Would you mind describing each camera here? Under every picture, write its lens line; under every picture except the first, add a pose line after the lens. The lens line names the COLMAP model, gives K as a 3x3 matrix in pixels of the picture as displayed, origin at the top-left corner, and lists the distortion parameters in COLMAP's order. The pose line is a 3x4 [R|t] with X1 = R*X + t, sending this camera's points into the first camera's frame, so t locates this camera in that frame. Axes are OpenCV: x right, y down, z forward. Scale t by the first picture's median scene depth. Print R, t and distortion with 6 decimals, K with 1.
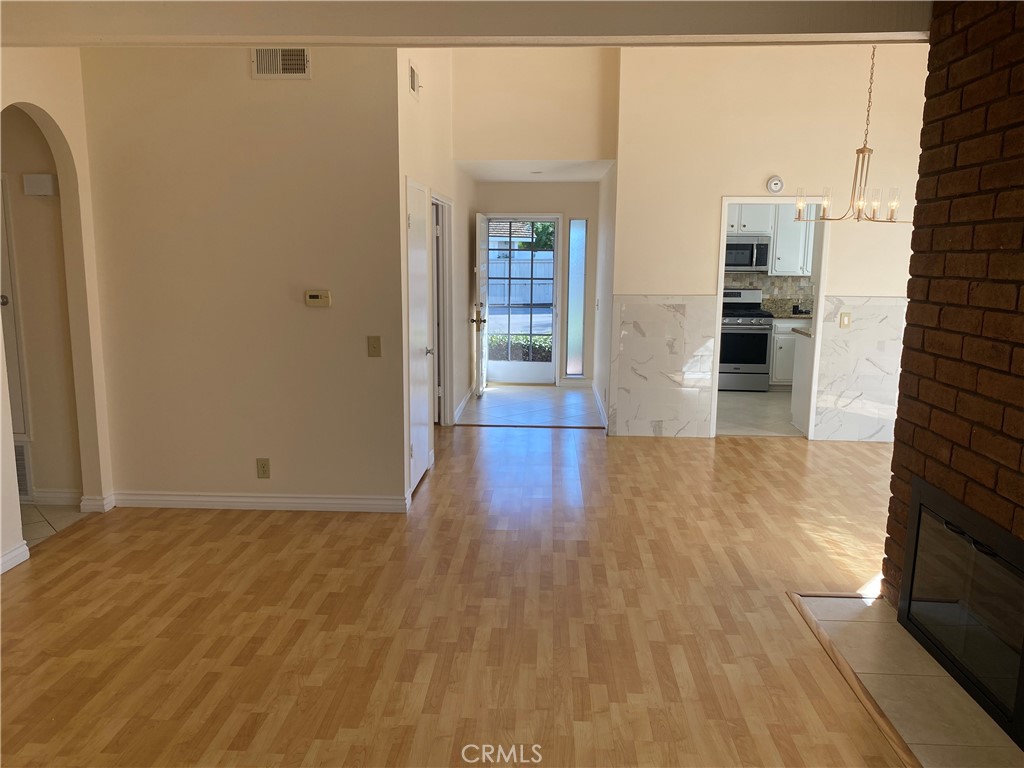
lens RADIAL K [[777.3, 0, 498.5], [0, 777.3, 385.2], [0, 0, 1]] dist [0.038224, -0.060279]
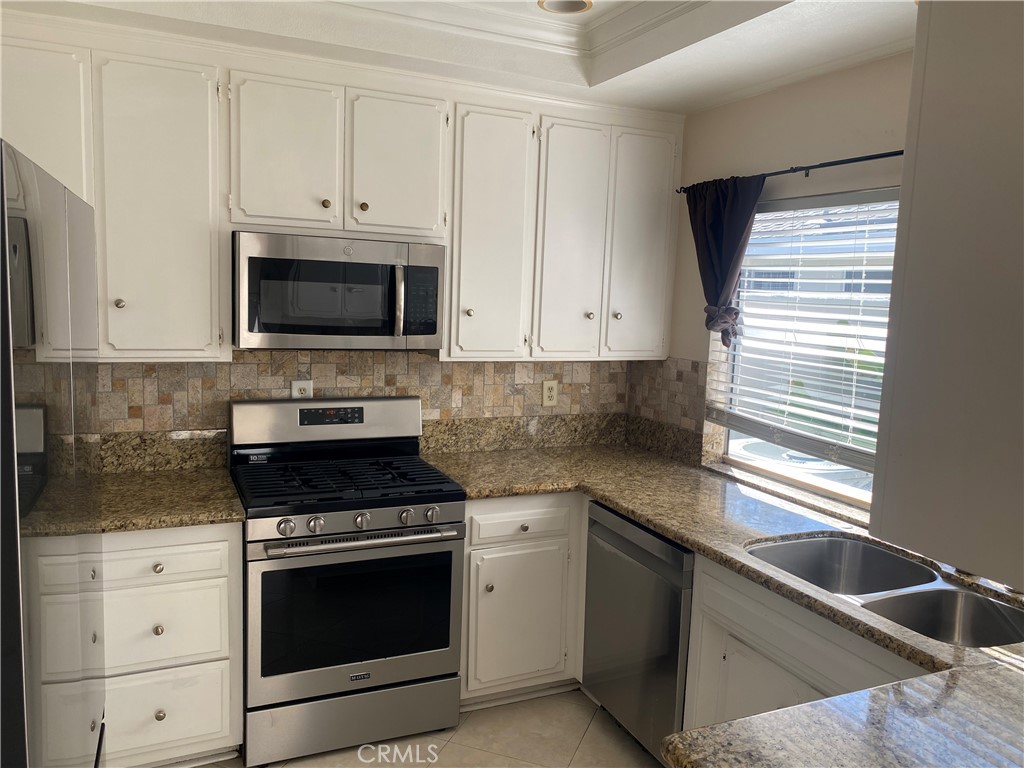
lens RADIAL K [[777.3, 0, 512.1], [0, 777.3, 377.5], [0, 0, 1]] dist [0.038224, -0.060279]
pose [[0.881252, -0.026176, 0.471922, 0.569807], [0.049388, 0.998099, -0.036865, -0.317610], [-0.470059, 0.055795, 0.880869, 1.831674]]
